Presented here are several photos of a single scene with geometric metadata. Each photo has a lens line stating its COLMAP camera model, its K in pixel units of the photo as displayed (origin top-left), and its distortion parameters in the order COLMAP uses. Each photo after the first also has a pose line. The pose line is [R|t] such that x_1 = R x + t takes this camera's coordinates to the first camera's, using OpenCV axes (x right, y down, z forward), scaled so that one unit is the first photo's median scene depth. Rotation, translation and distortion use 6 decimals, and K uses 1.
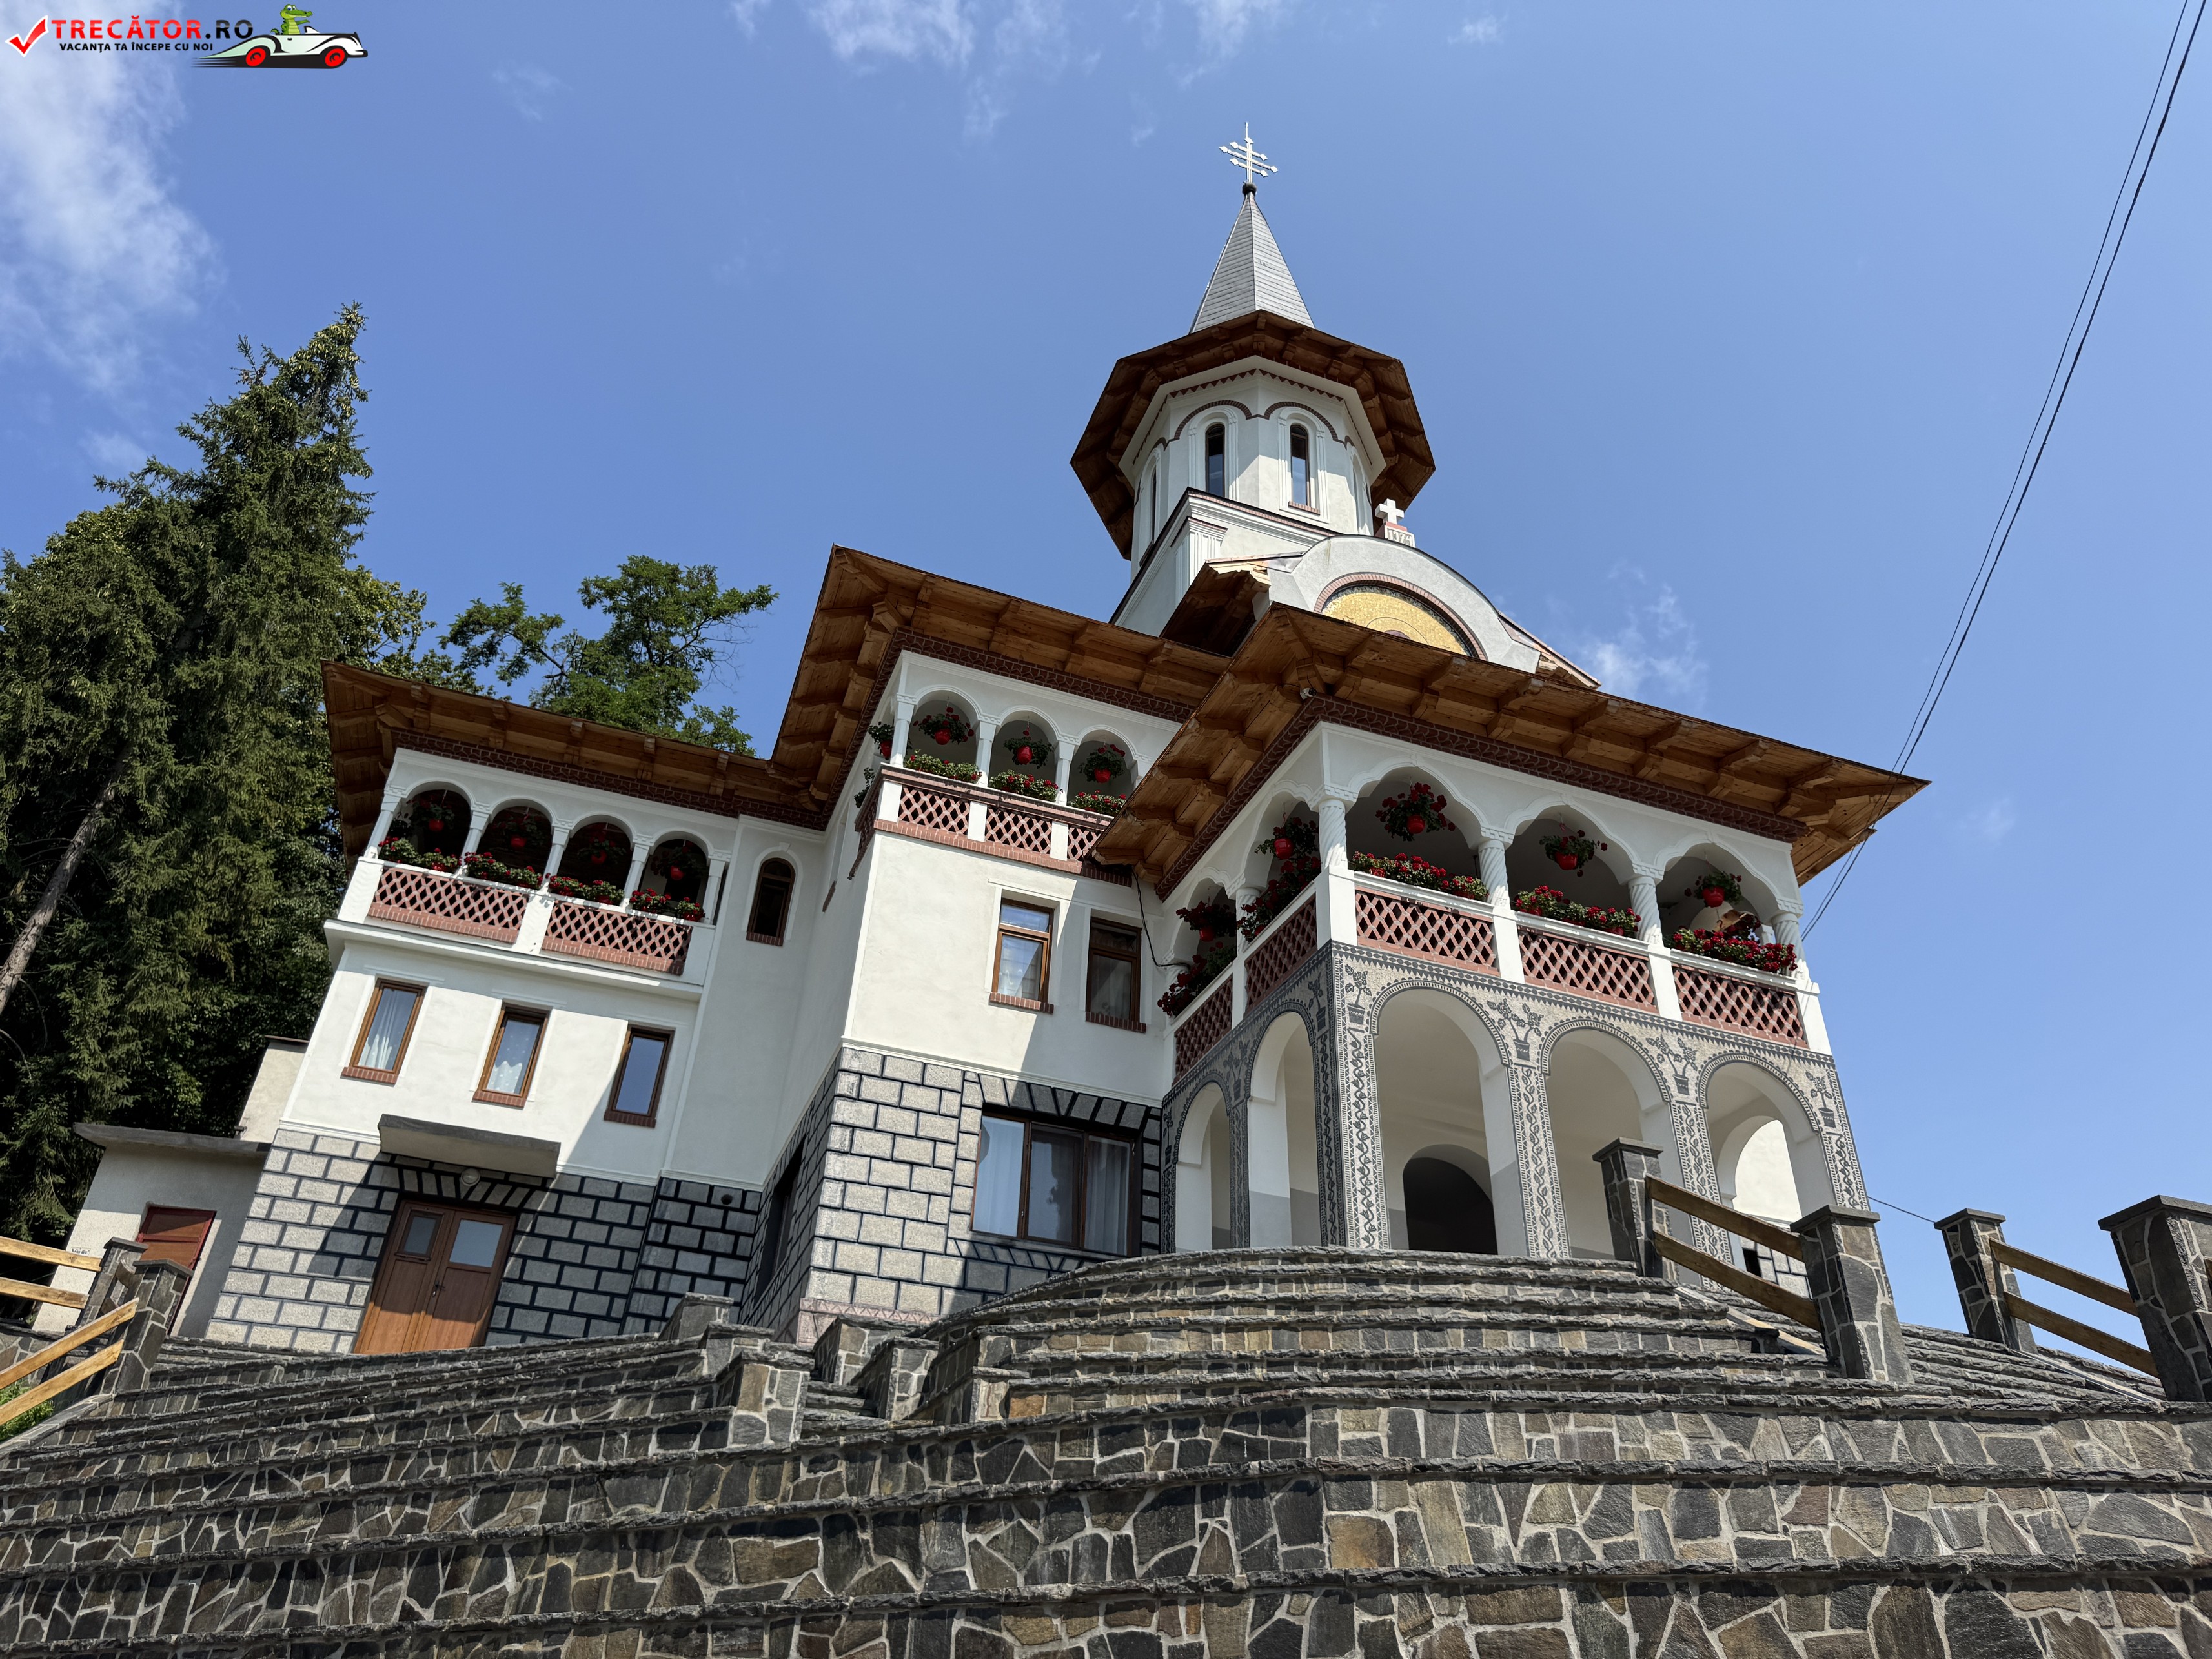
lens RADIAL K [[1555.7, 0, 1099.7], [0, 1555.7, 818.9], [0, 0, 1]] dist [0.049853, -0.071082]
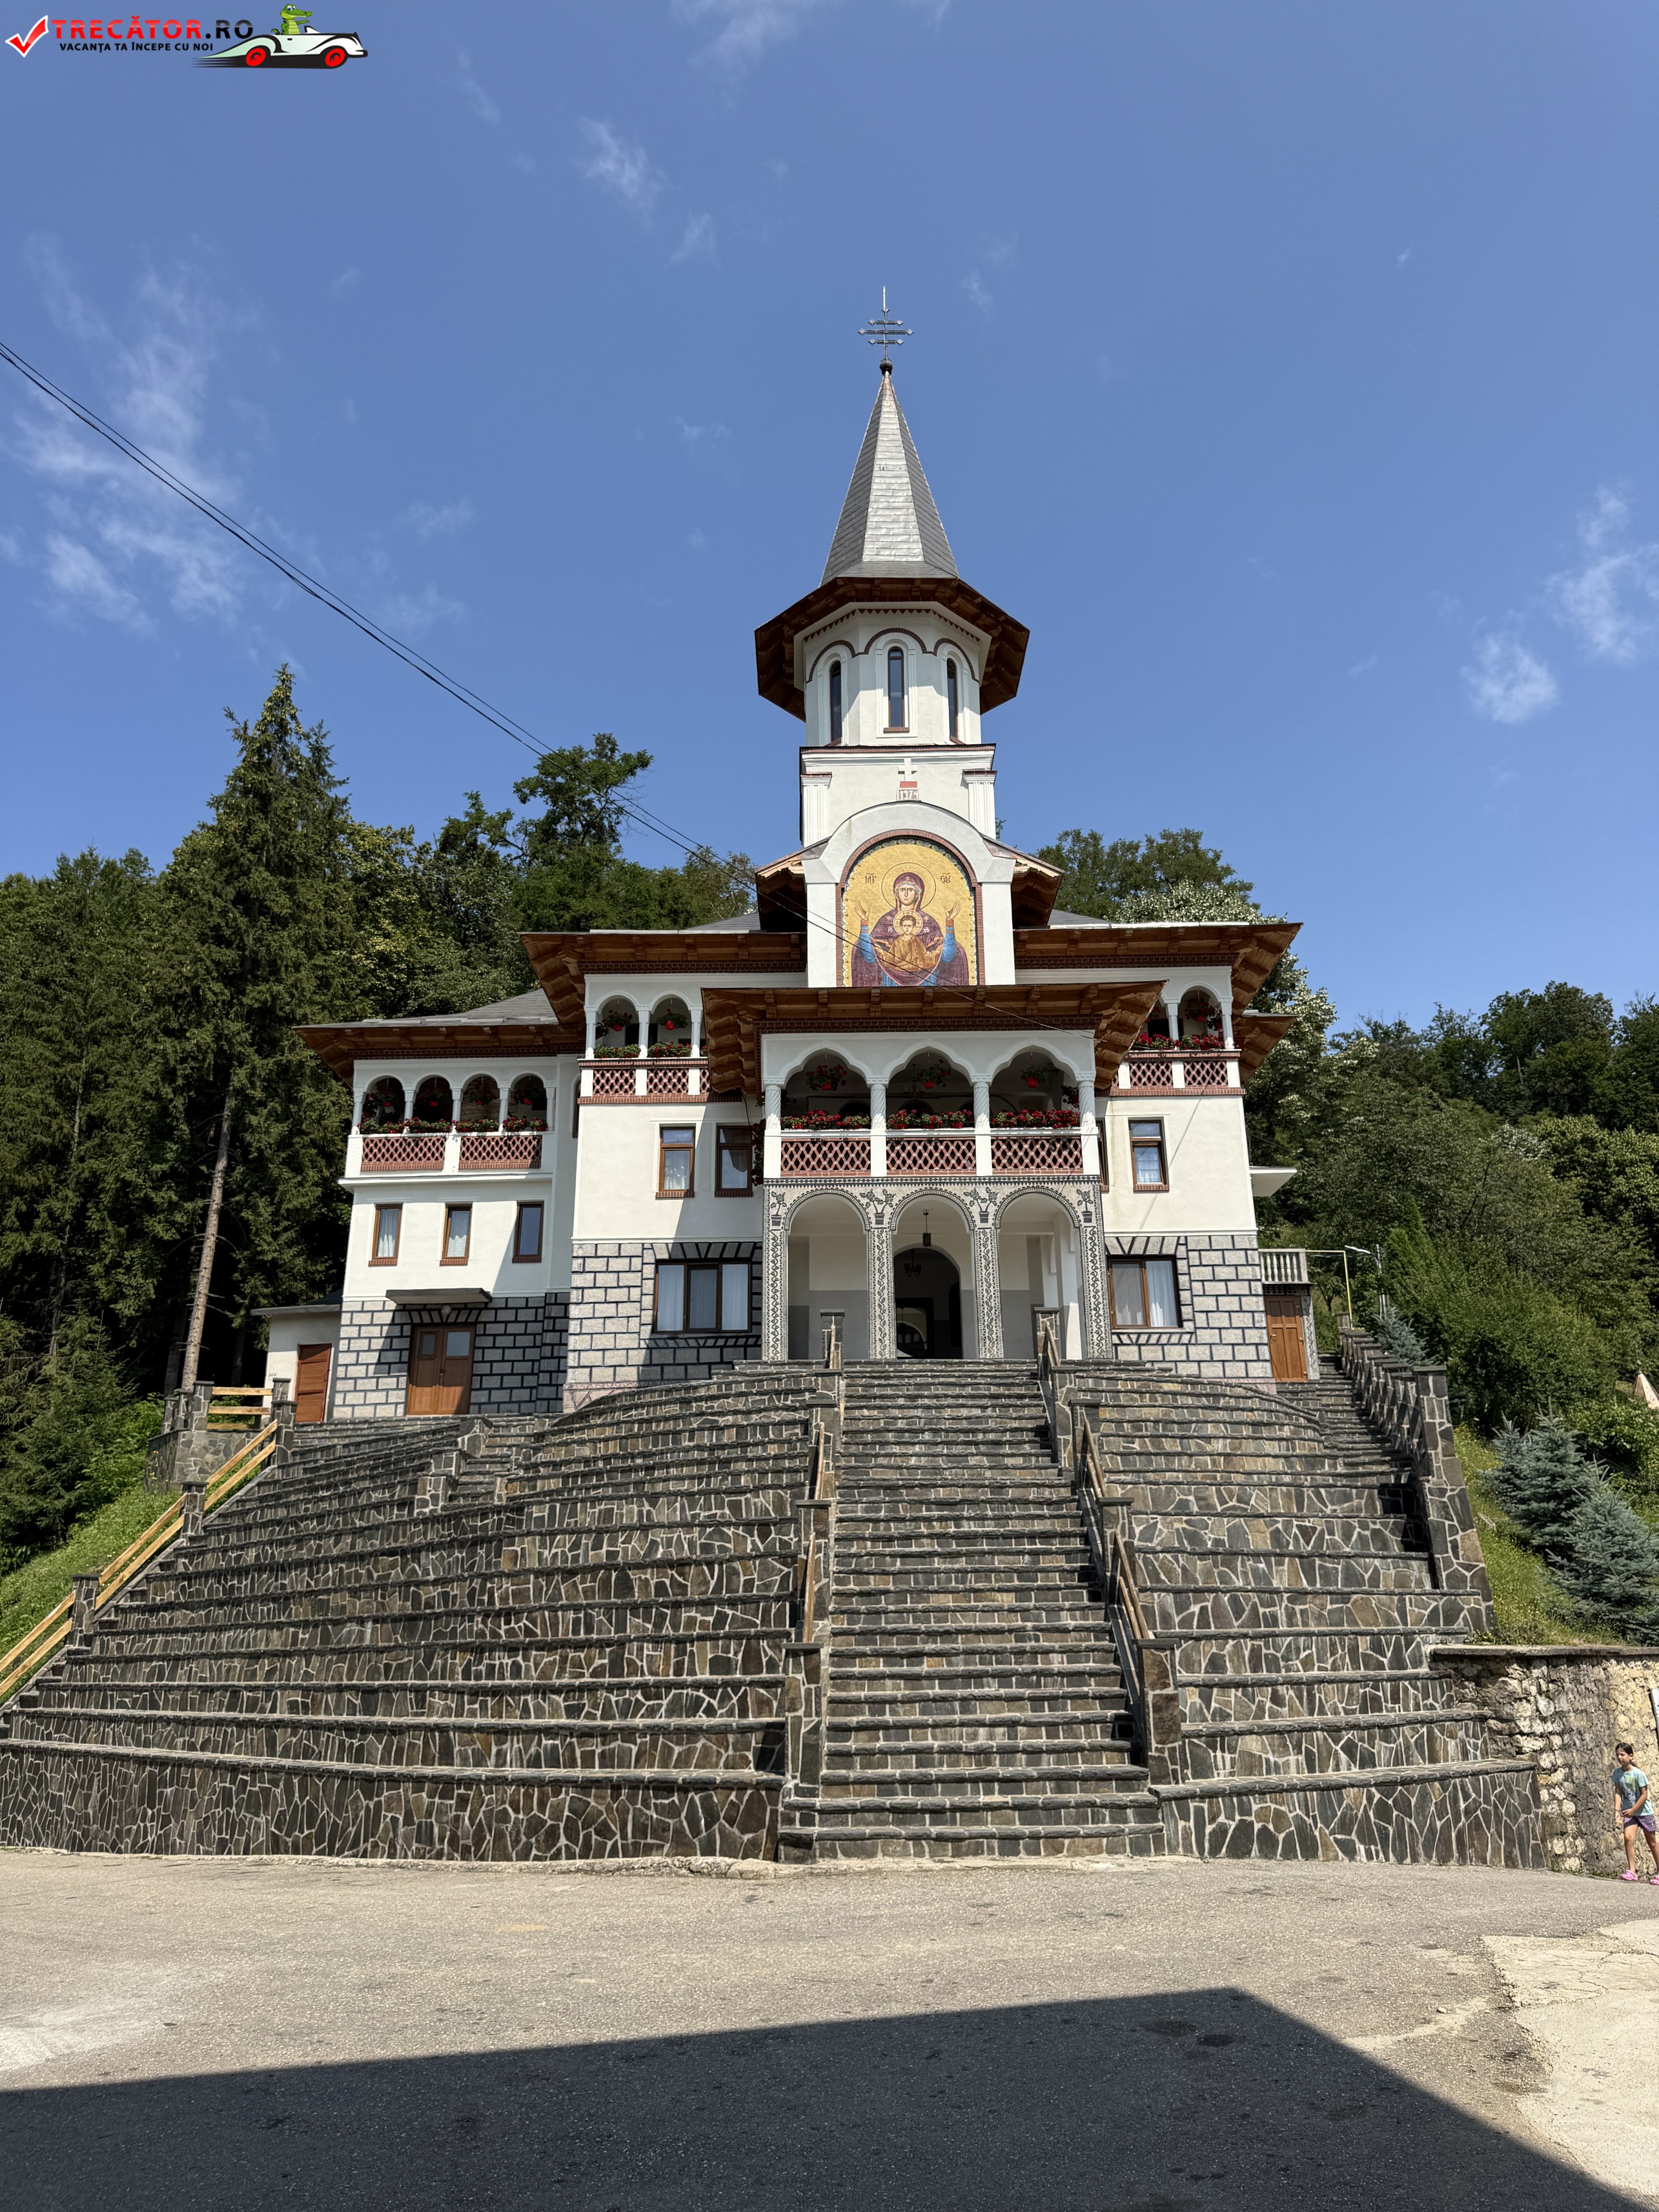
lens RADIAL K [[1555.7, 0, 865.2], [0, 1555.7, 1104.5], [0, 0, 1]] dist [0.049853, -0.071082]
pose [[0.941212, -0.157386, -0.298915, 0.648357], [0.235652, 0.939889, 0.247137, -0.334903], [0.242051, -0.303048, 0.921723, -0.481063]]
